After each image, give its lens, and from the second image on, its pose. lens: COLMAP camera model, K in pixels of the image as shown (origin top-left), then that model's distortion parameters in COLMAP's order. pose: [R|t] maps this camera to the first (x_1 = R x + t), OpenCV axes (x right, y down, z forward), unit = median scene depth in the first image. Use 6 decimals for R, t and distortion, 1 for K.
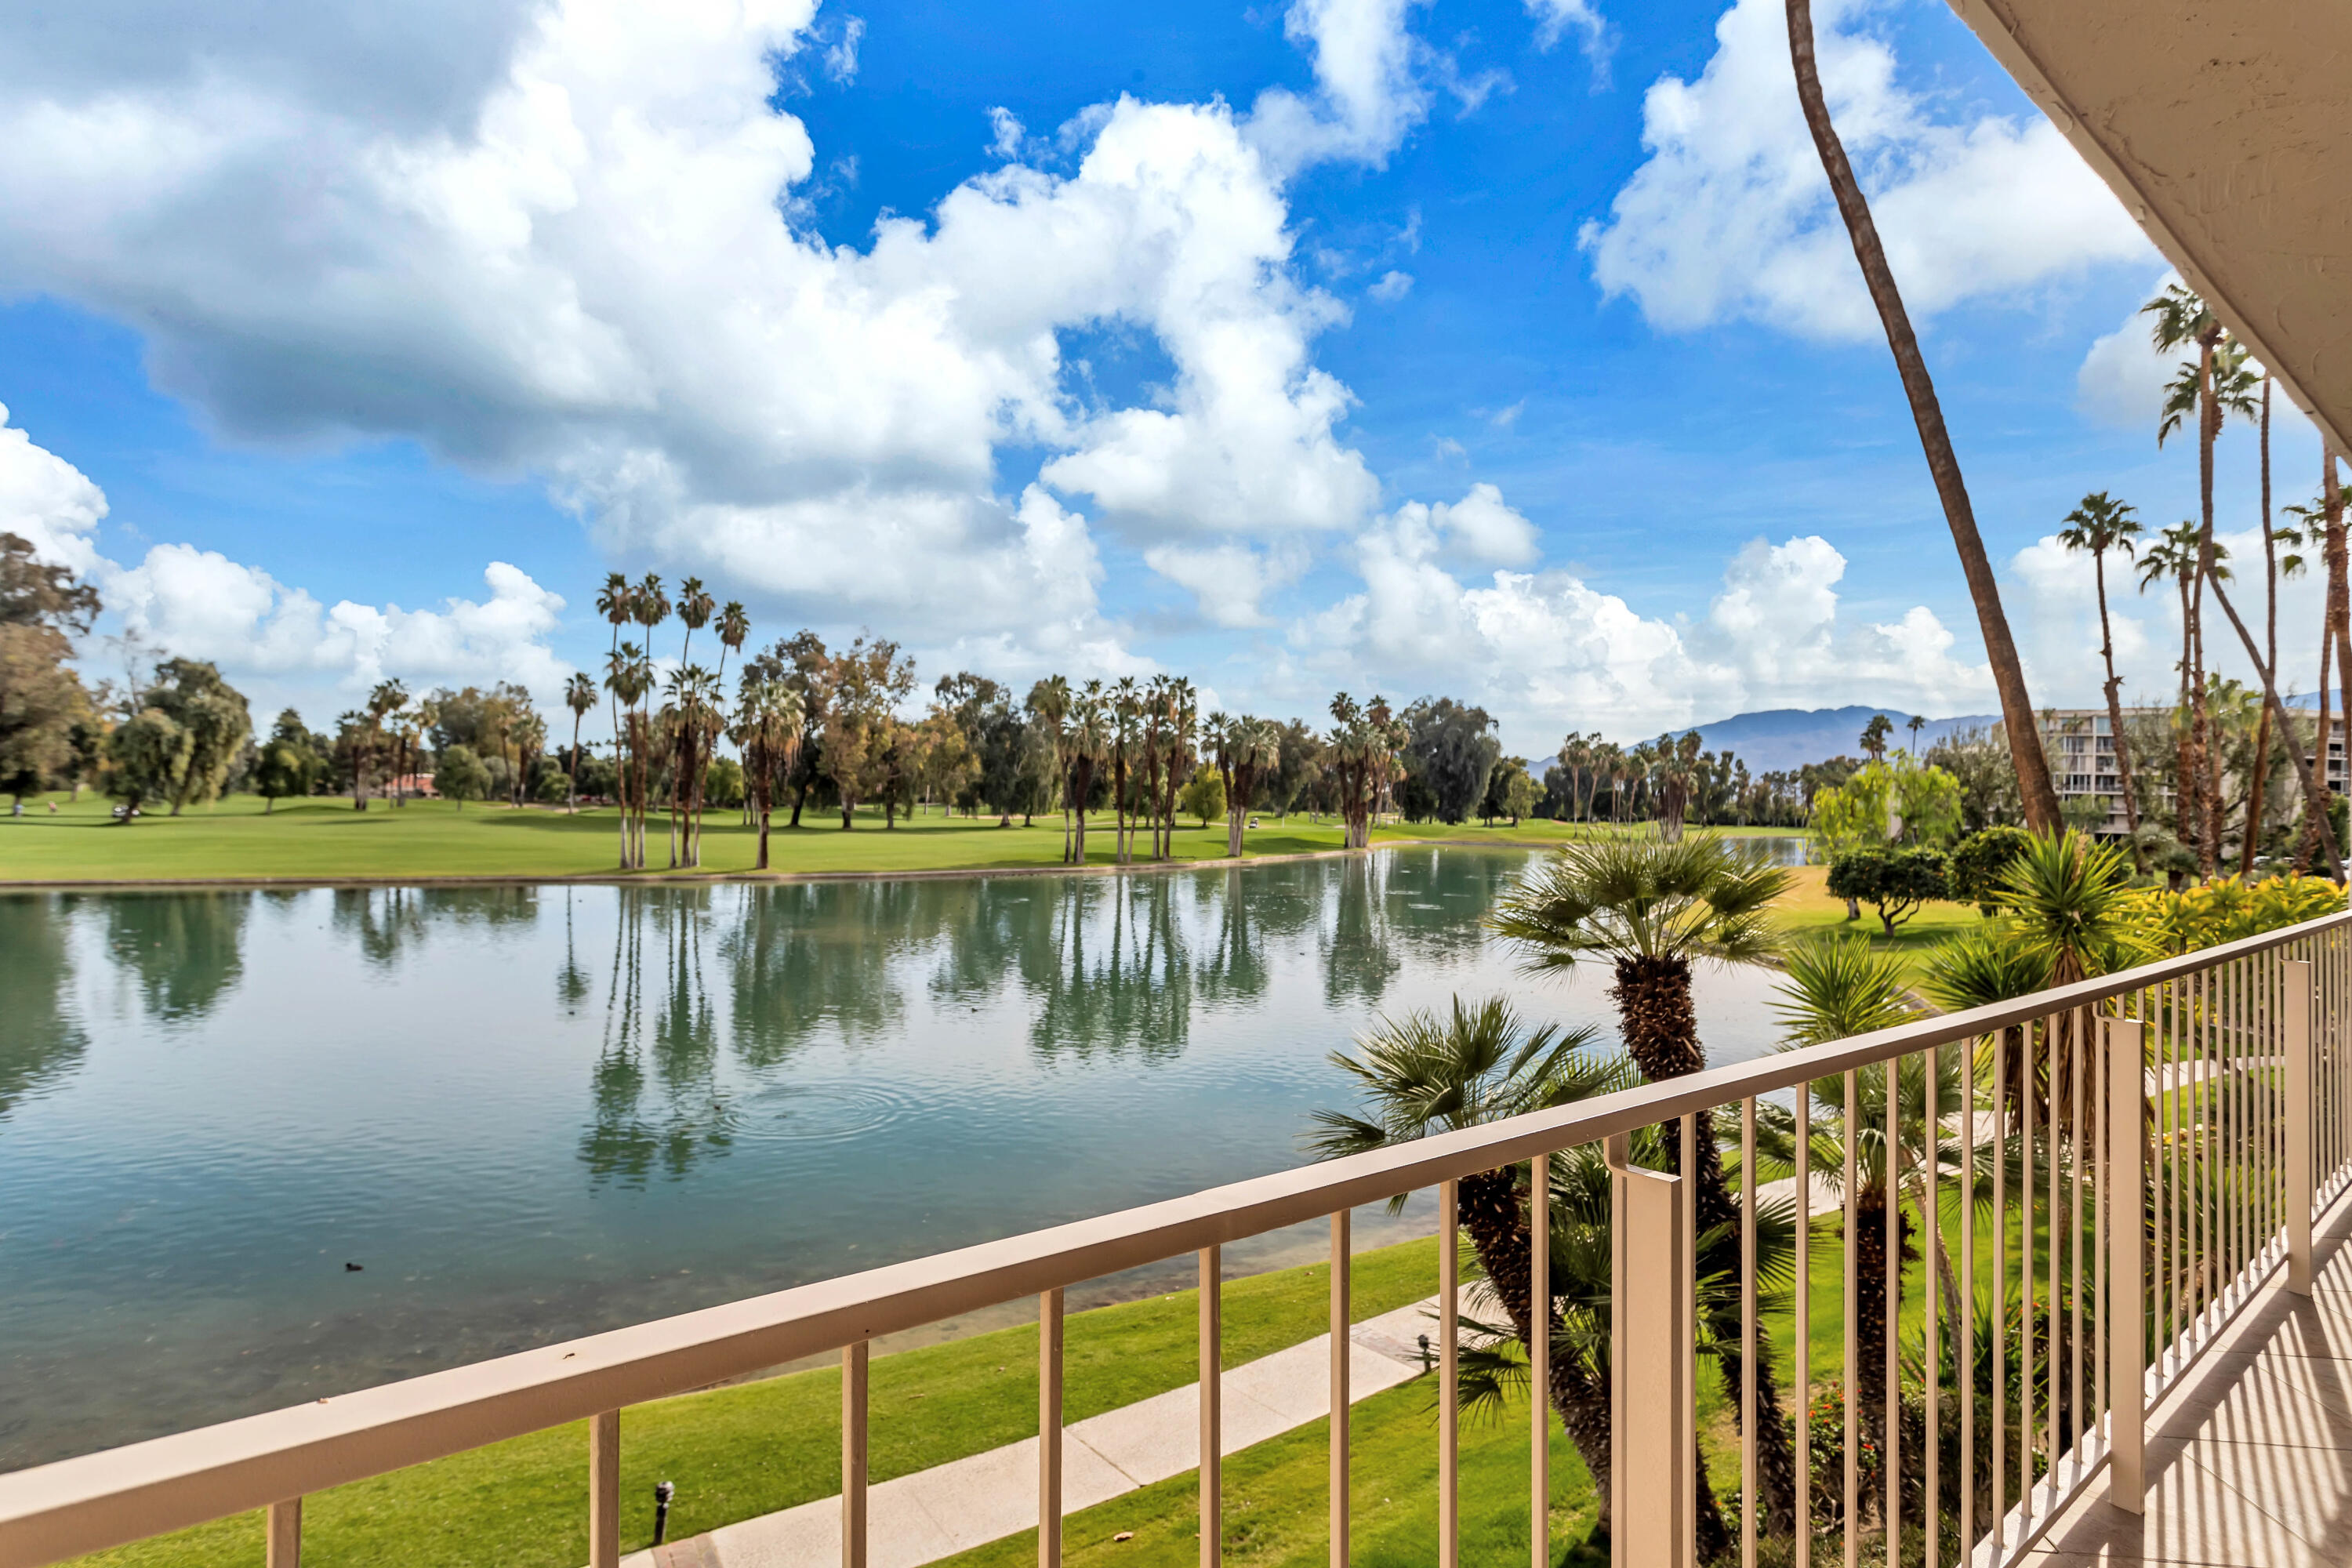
lens RADIAL K [[1221.6, 0, 1165.7], [0, 1221.6, 785.3], [0, 0, 1]] dist [-0.006524, 0.003206]
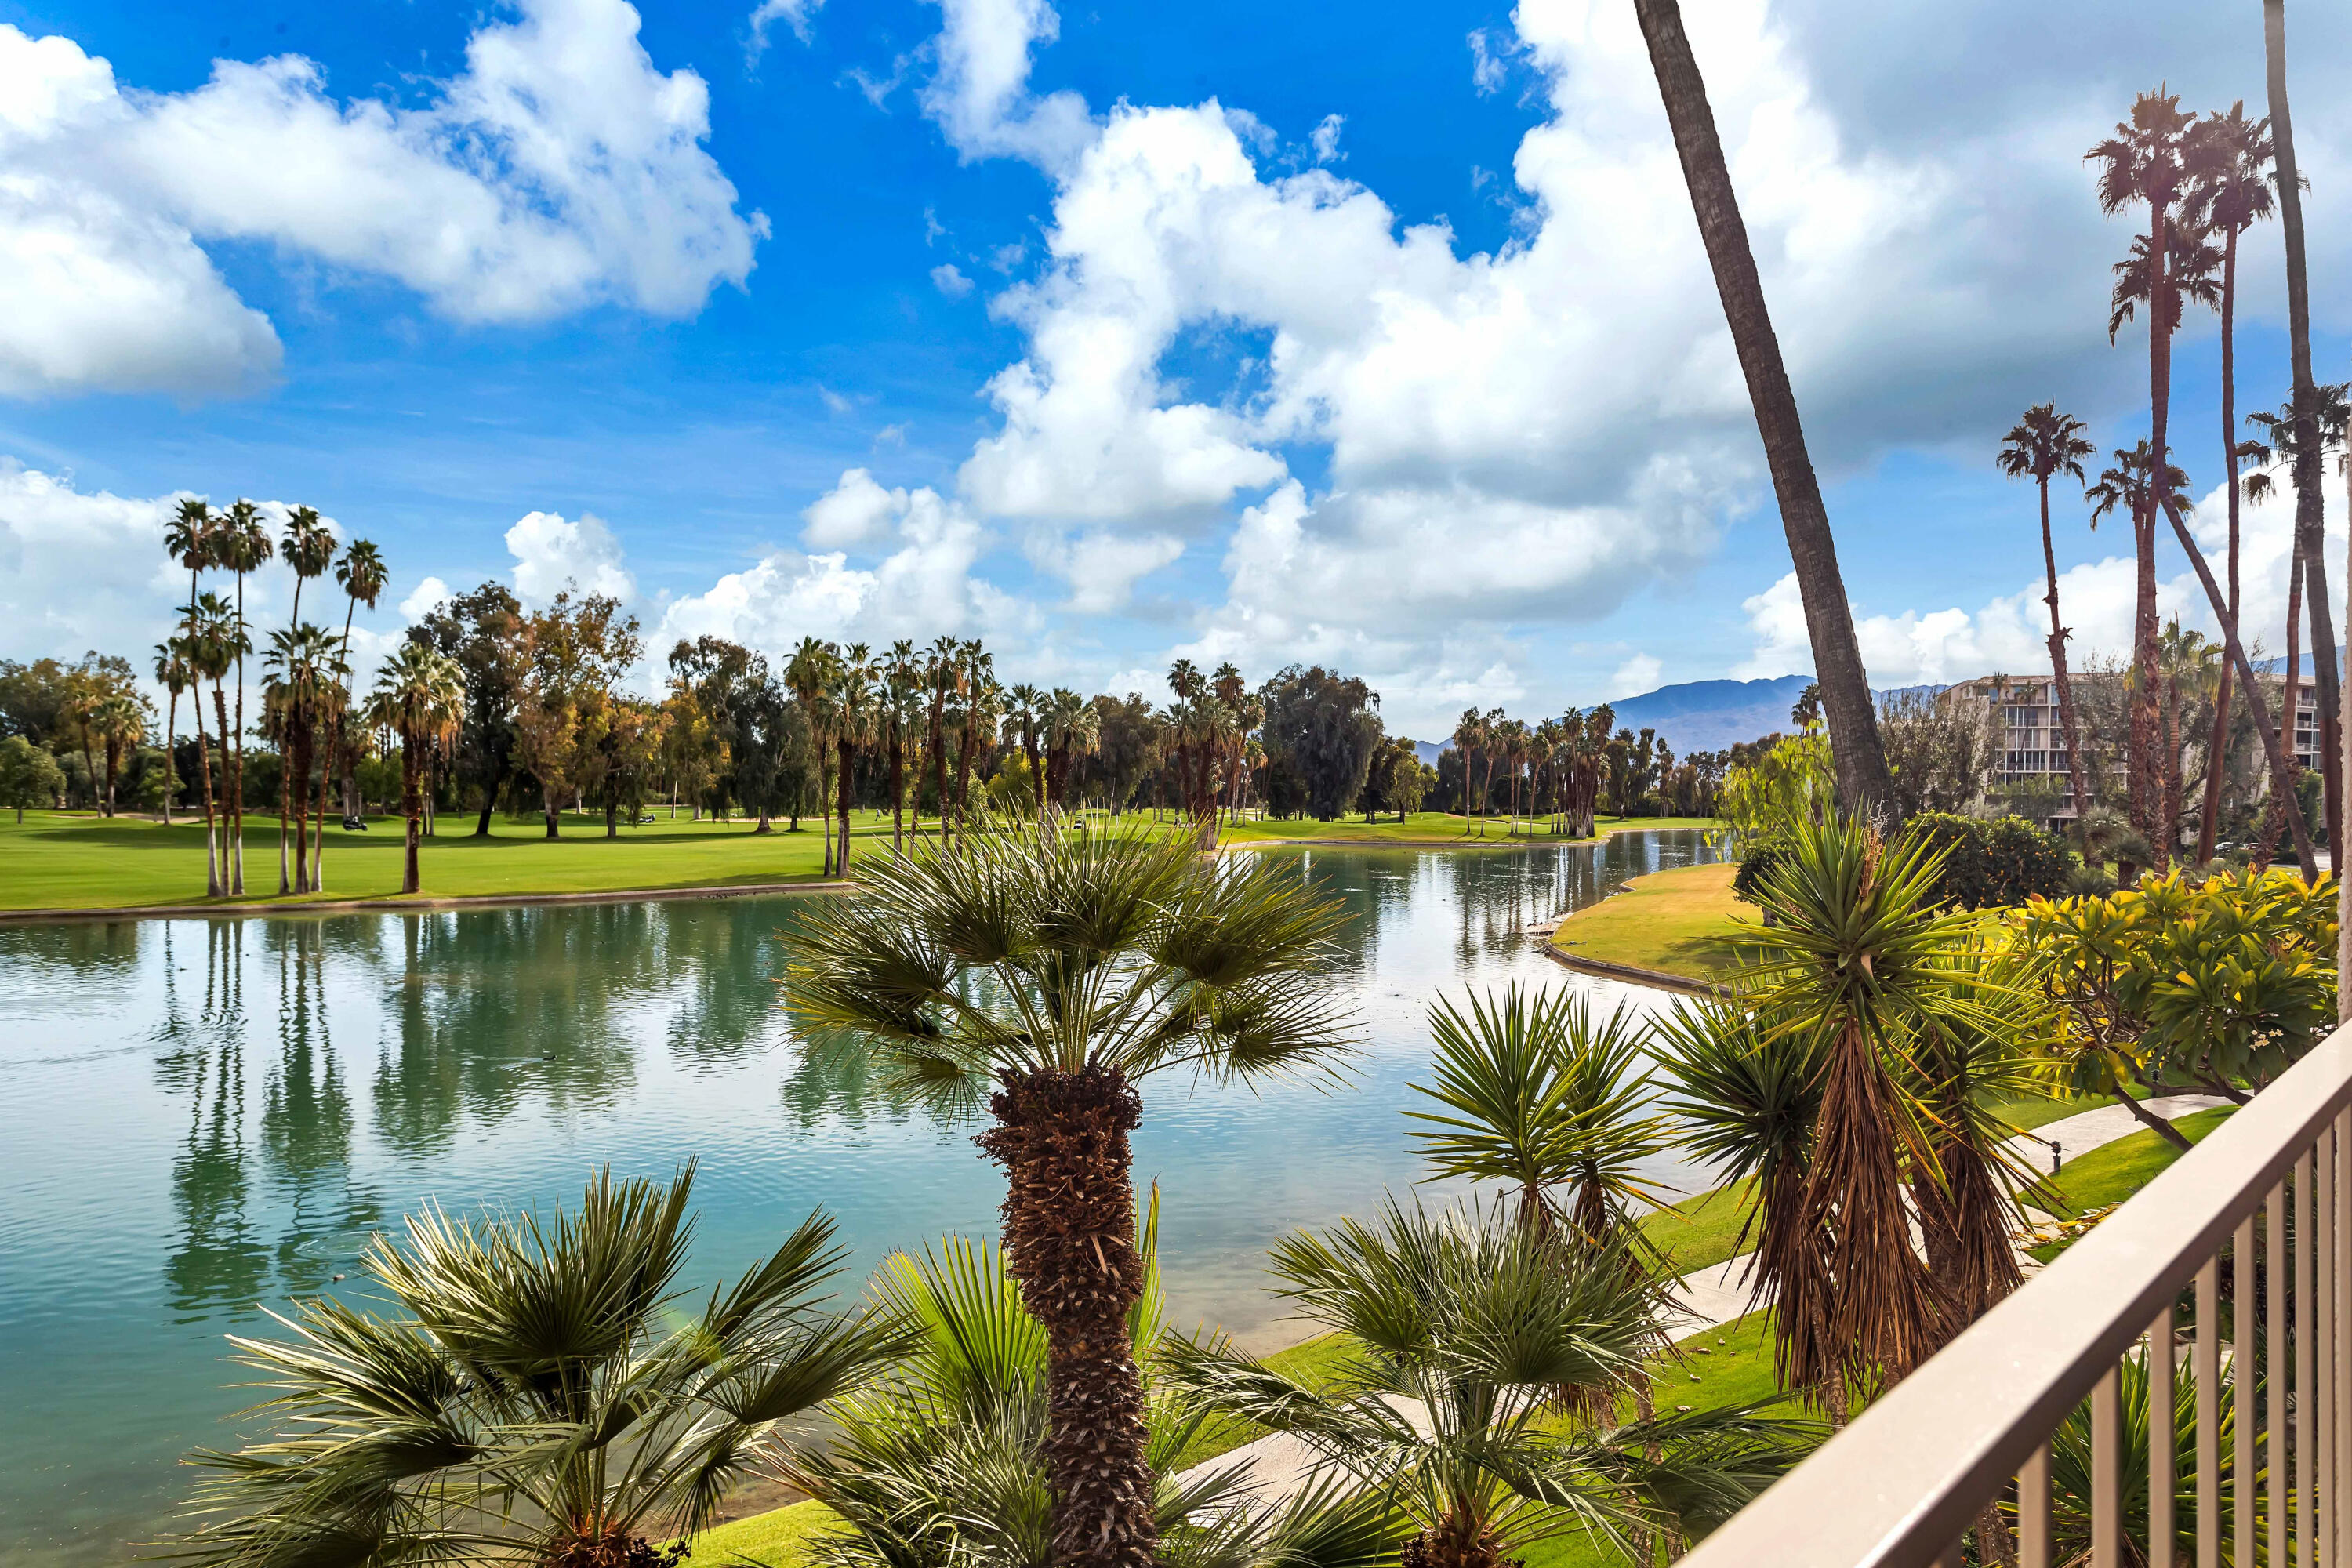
lens RADIAL K [[1481.5, 0, 1150.2], [0, 1481.5, 813.8], [0, 0, 1]] dist [0.001507, 0.001314]
pose [[0.994474, -0.015648, 0.103808, 0.025464], [0.013092, 0.999595, 0.025259, 0.001314], [-0.104161, -0.023760, 0.994277, 0.026449]]
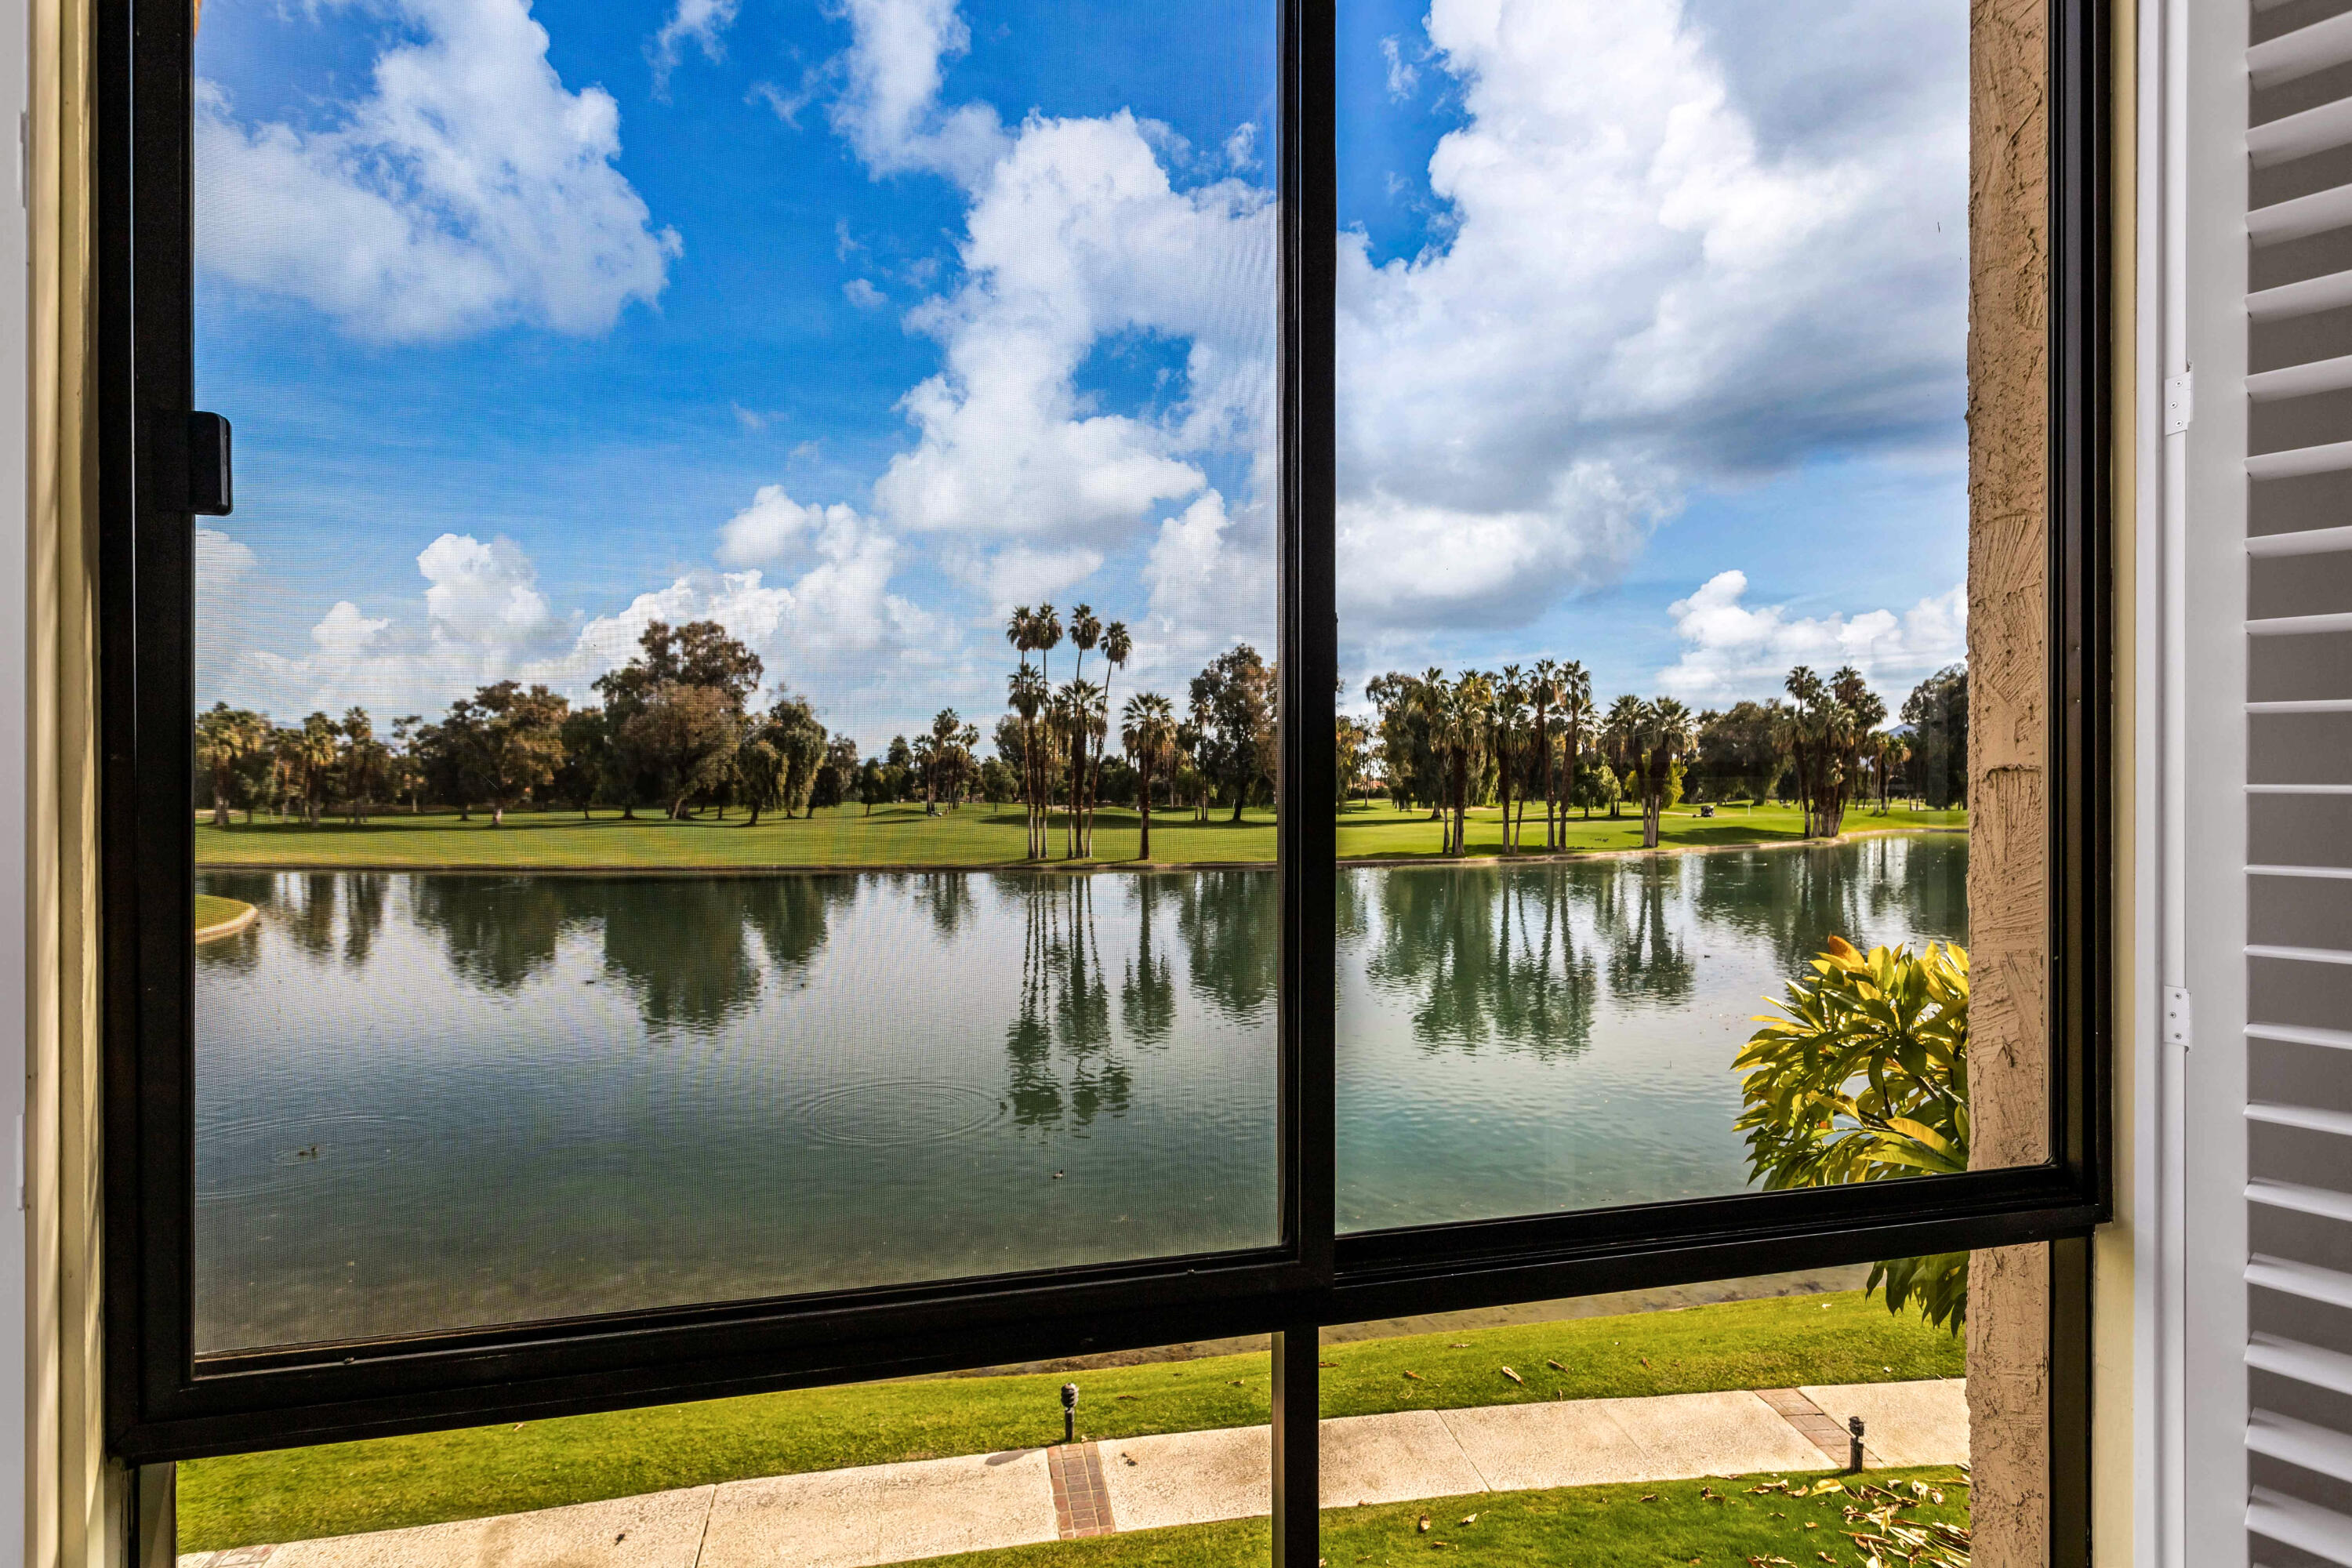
lens RADIAL K [[1100.6, 0, 1173.7], [0, 1100.6, 784.3], [0, 0, 1]] dist [-0.004301, 0.000009]
pose [[0.902301, -0.025910, -0.430327, 0.099510], [0.026450, 0.999639, -0.004728, 0.003982], [0.430294, -0.007117, 0.902661, 0.082006]]
